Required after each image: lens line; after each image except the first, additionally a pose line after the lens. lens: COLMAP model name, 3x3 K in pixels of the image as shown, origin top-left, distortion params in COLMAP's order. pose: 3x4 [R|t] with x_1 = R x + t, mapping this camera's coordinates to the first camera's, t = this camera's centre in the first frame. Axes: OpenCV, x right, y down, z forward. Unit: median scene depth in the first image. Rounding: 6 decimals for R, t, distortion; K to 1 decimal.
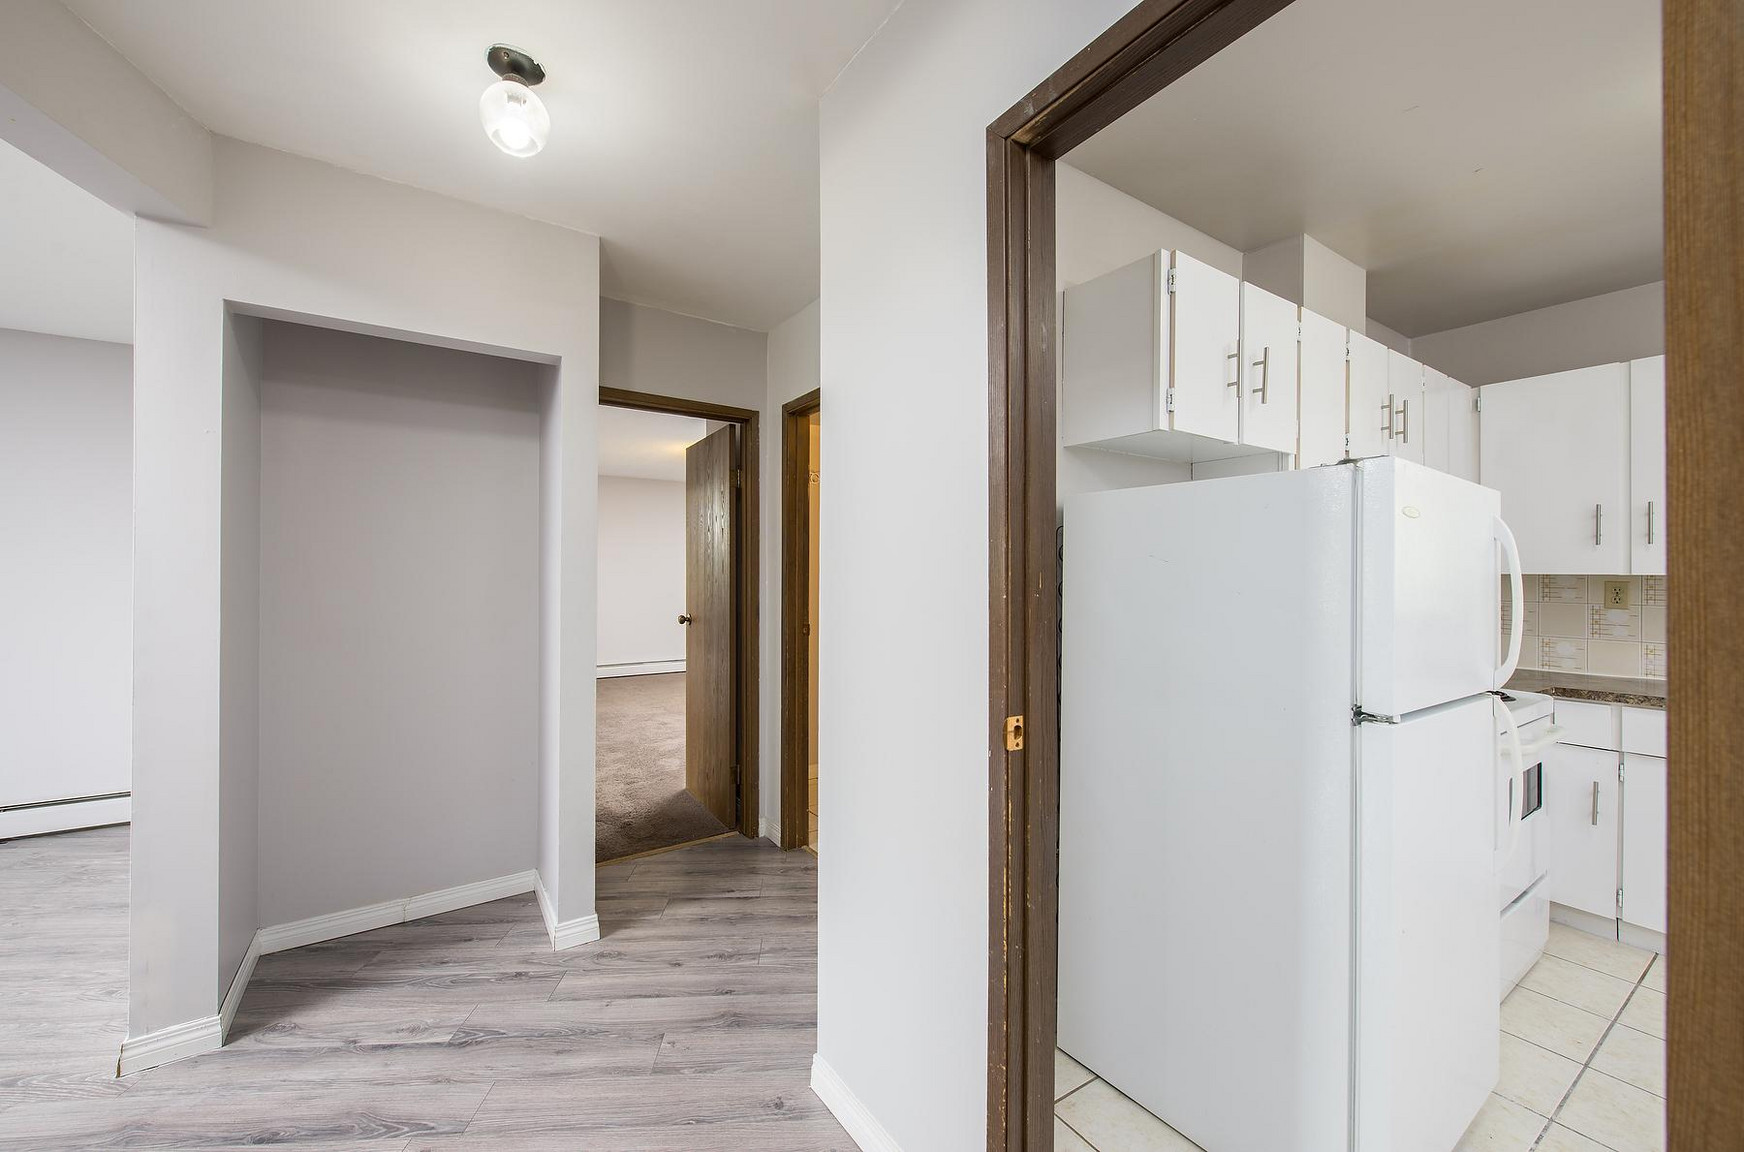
lens RADIAL K [[675.3, 0, 858.9], [0, 675.3, 567.4], [0, 0, 1]] dist [0.001285, -0.000041]
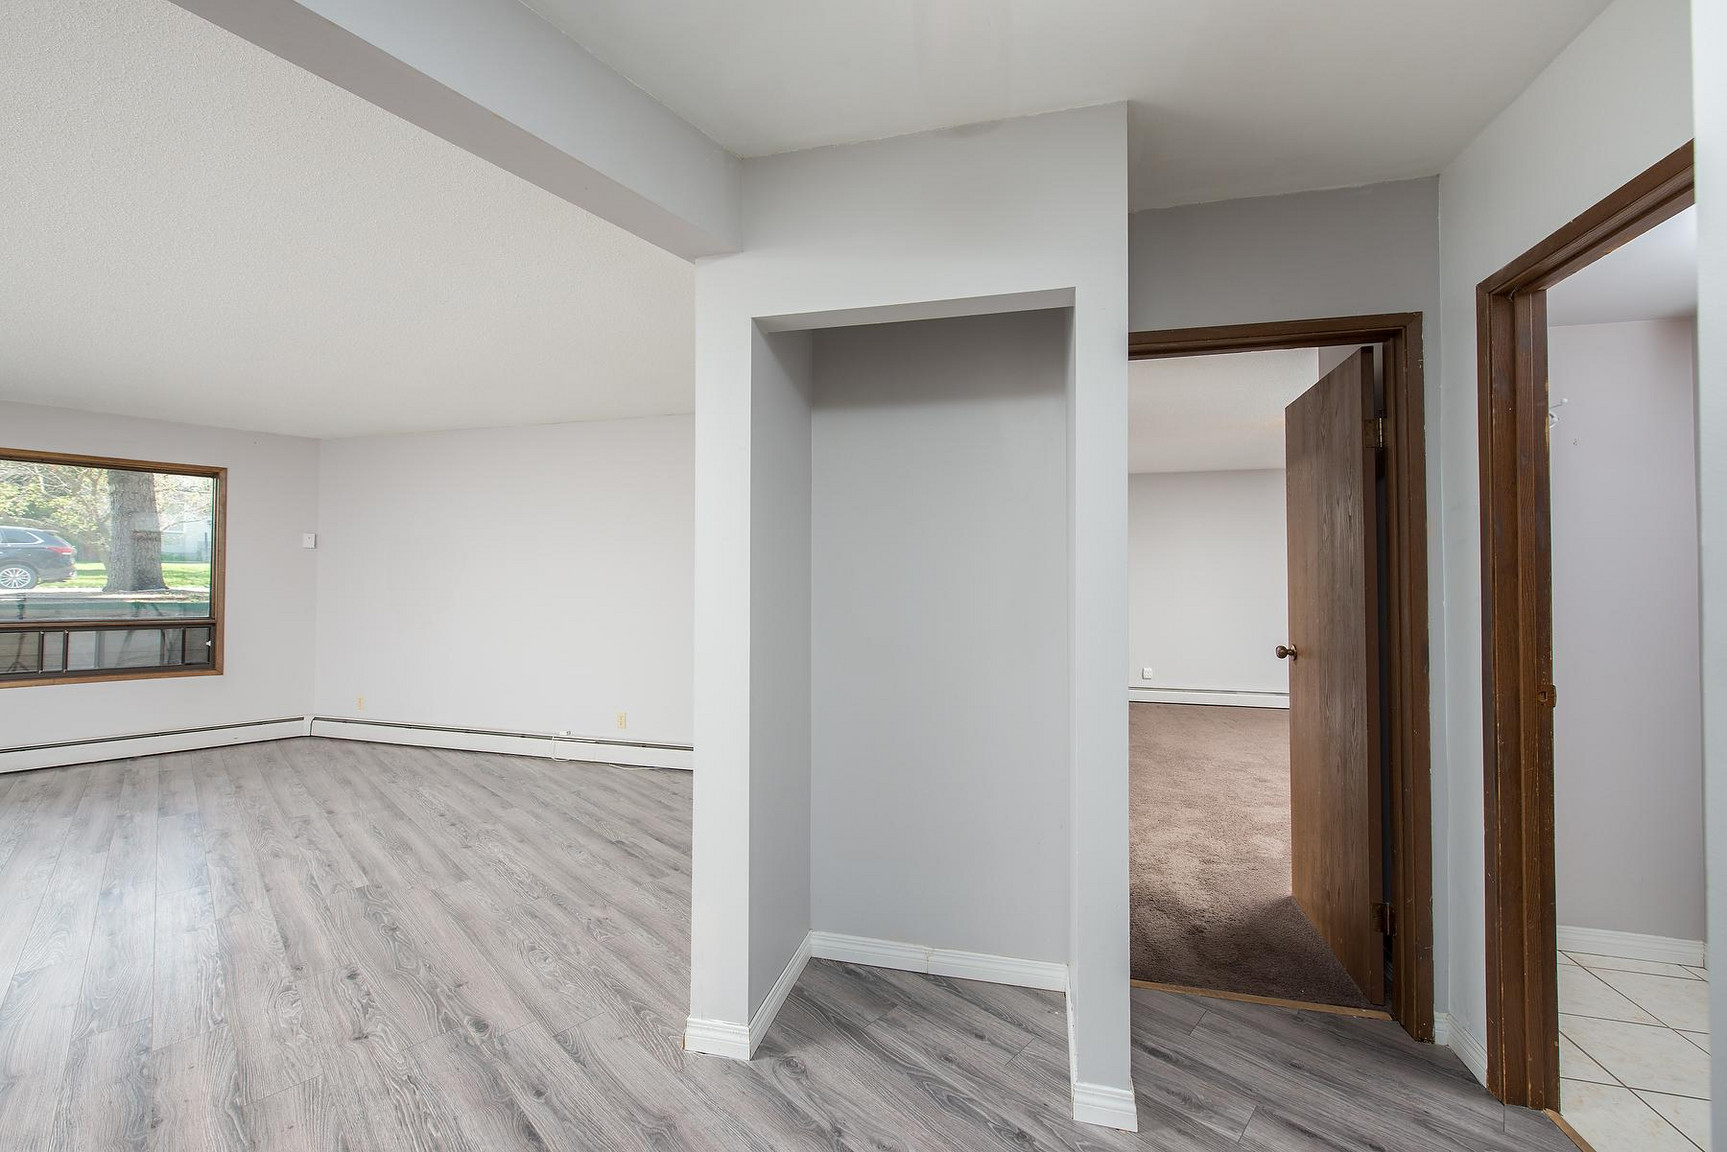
lens RADIAL K [[672.6, 0, 857.3], [0, 672.6, 568.5], [0, 0, 1]] dist [0.001074, -0.000957]
pose [[0.673766, -0.014981, -0.738793, -0.059903], [0.004002, 0.999854, -0.016624, -0.000118], [0.738934, 0.008244, 0.673727, 0.293646]]
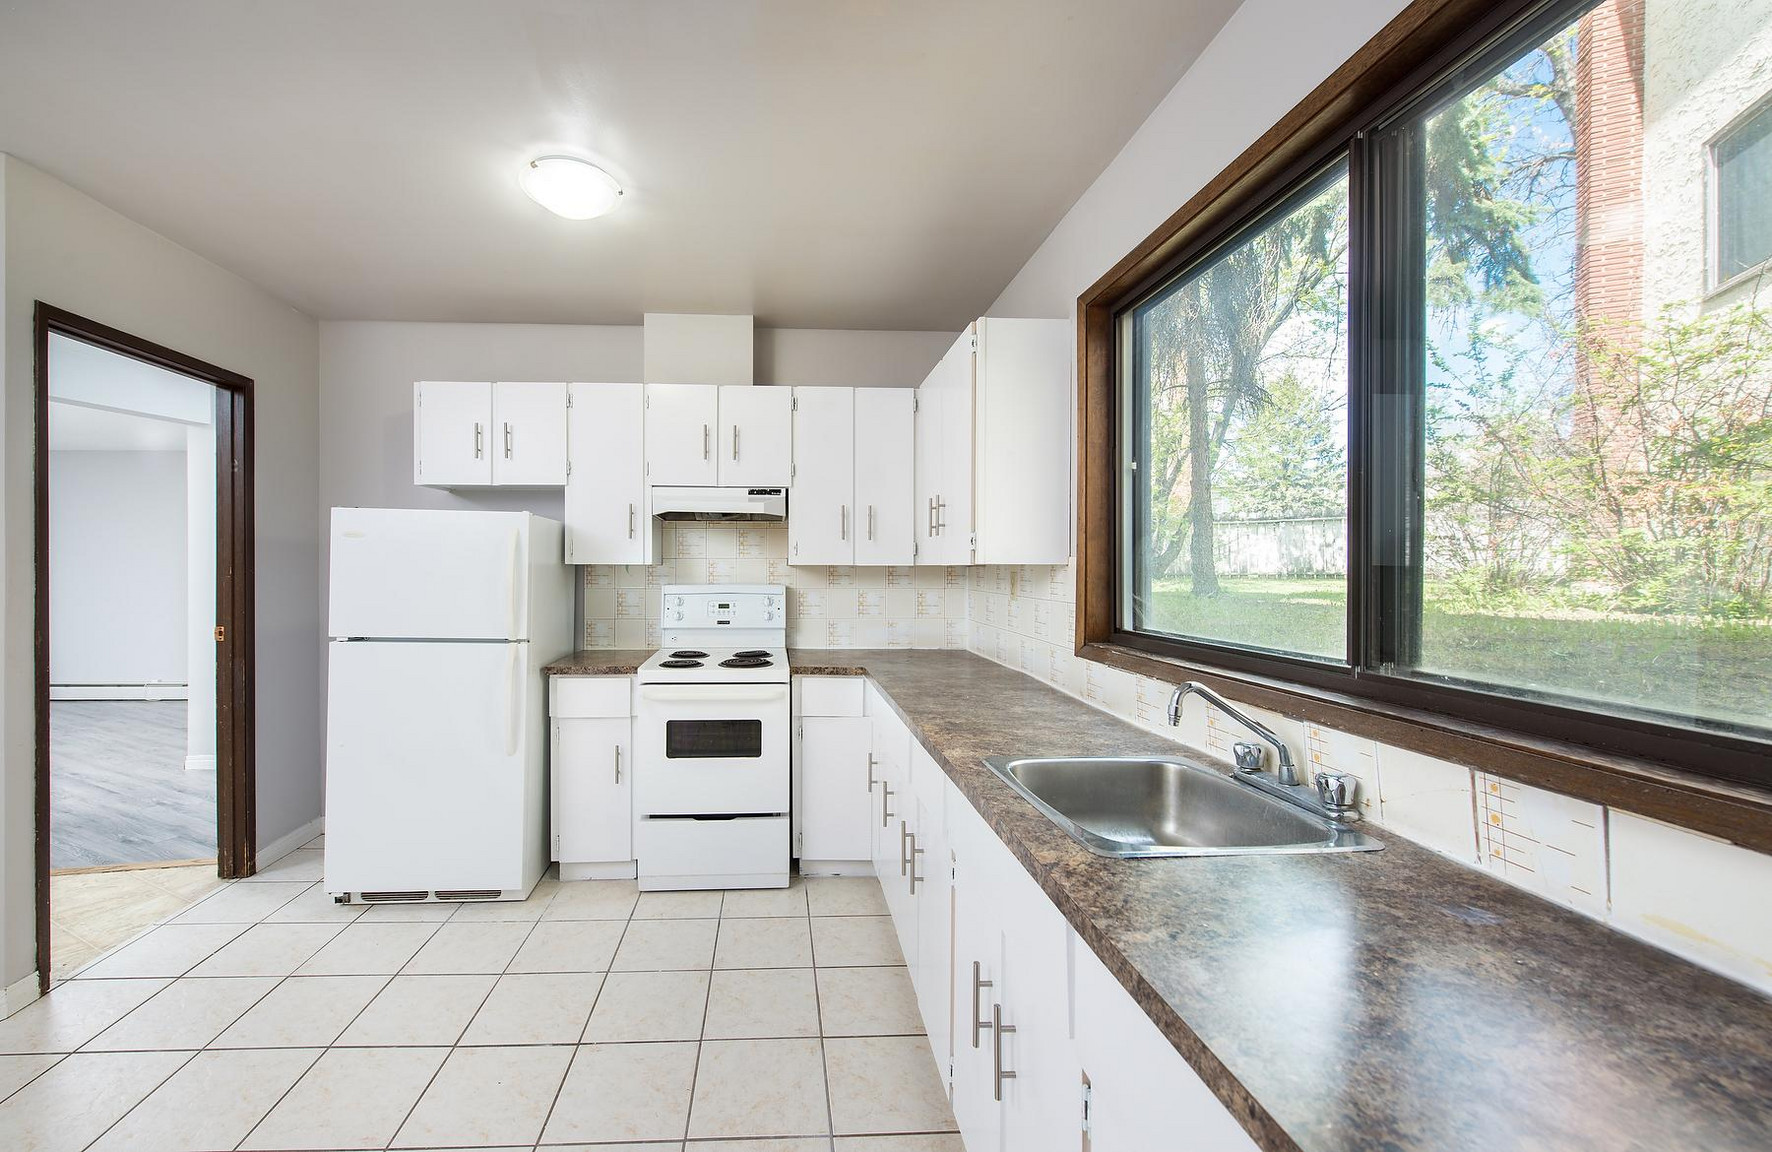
lens RADIAL K [[689.9, 0, 813.2], [0, 689.9, 570.9], [0, 0, 1]] dist [0.001191, 0.000063]
pose [[0.860665, -0.002381, -0.509167, 1.433405], [0.008197, 0.999924, 0.009180, 0.007678], [0.509106, -0.012075, 0.860619, -0.017708]]
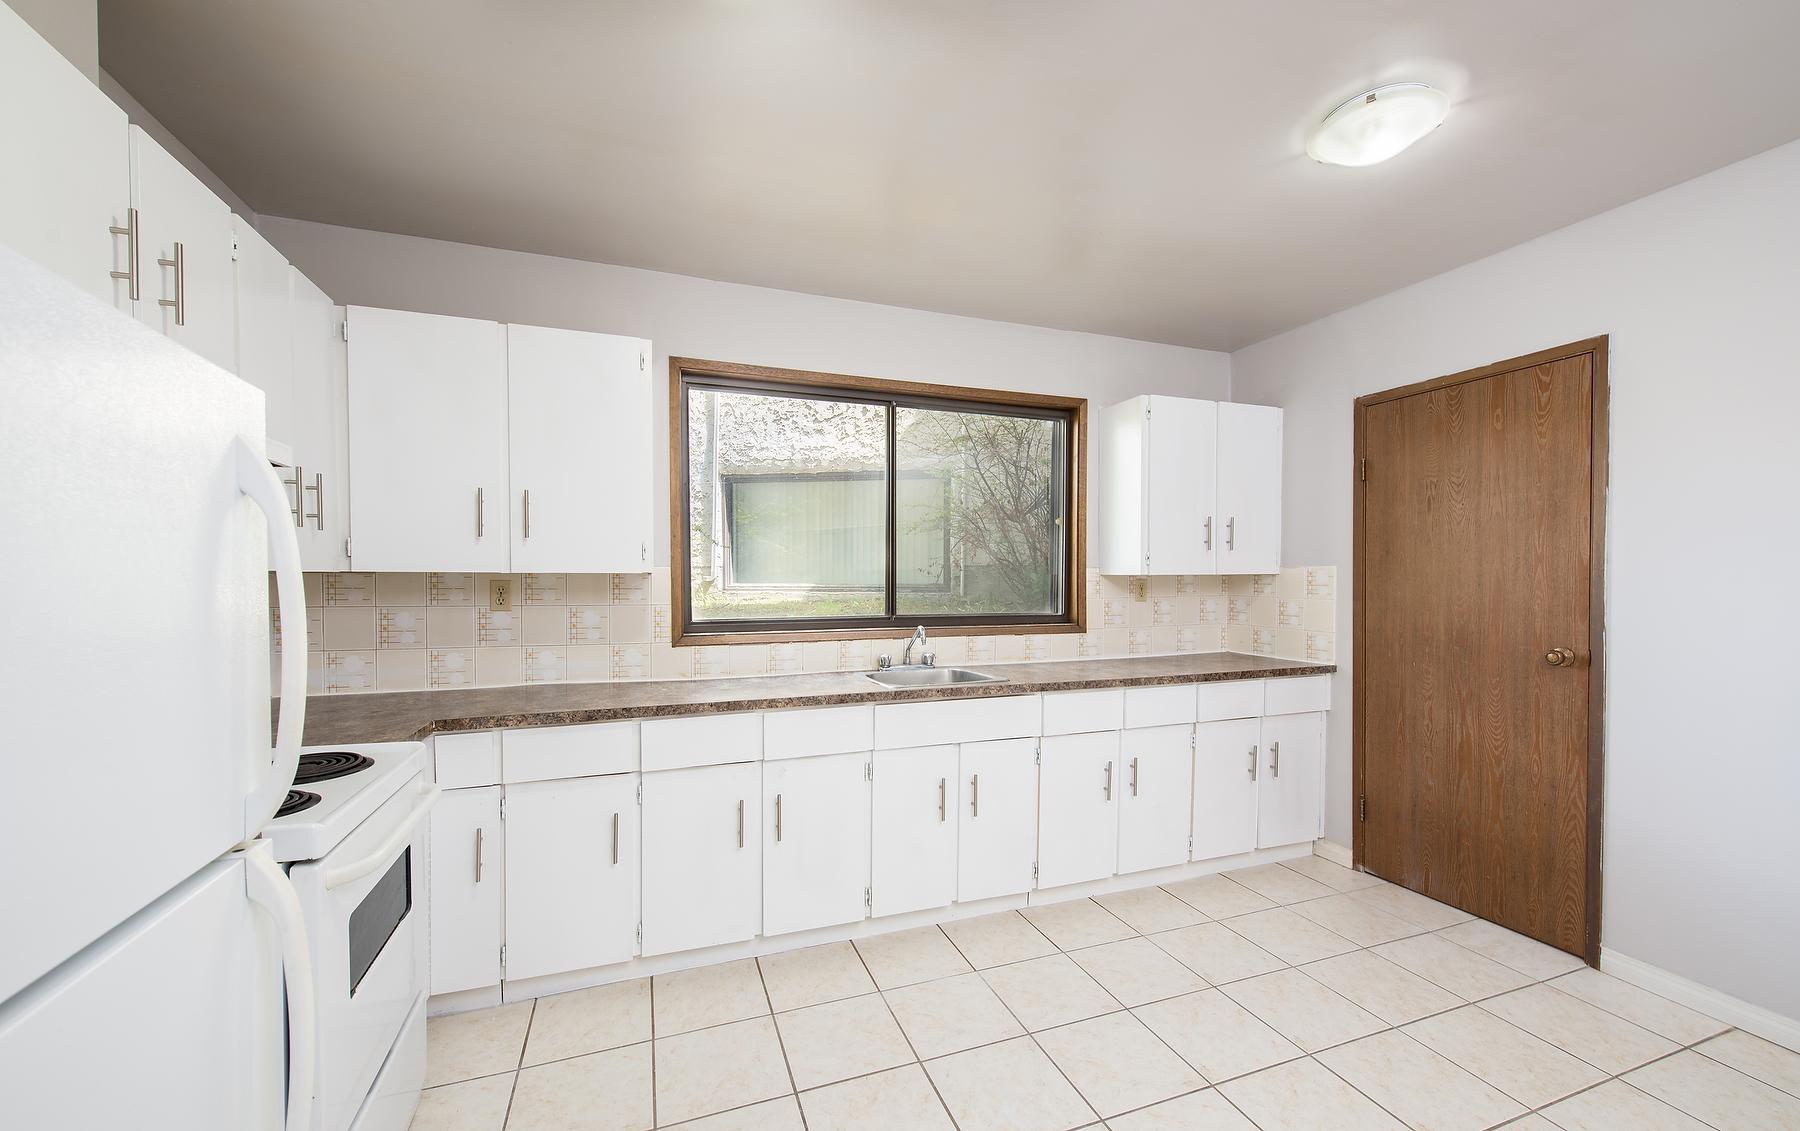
lens RADIAL K [[701.3, 0, 895.4], [0, 701.3, 593.1], [0, 0, 1]] dist [-0.000026, -0.000211]
pose [[0.231665, -0.028281, 0.972384, 0.357806], [-0.010632, 0.999444, 0.031601, 0.002668], [-0.972737, -0.017660, 0.231236, 0.292525]]
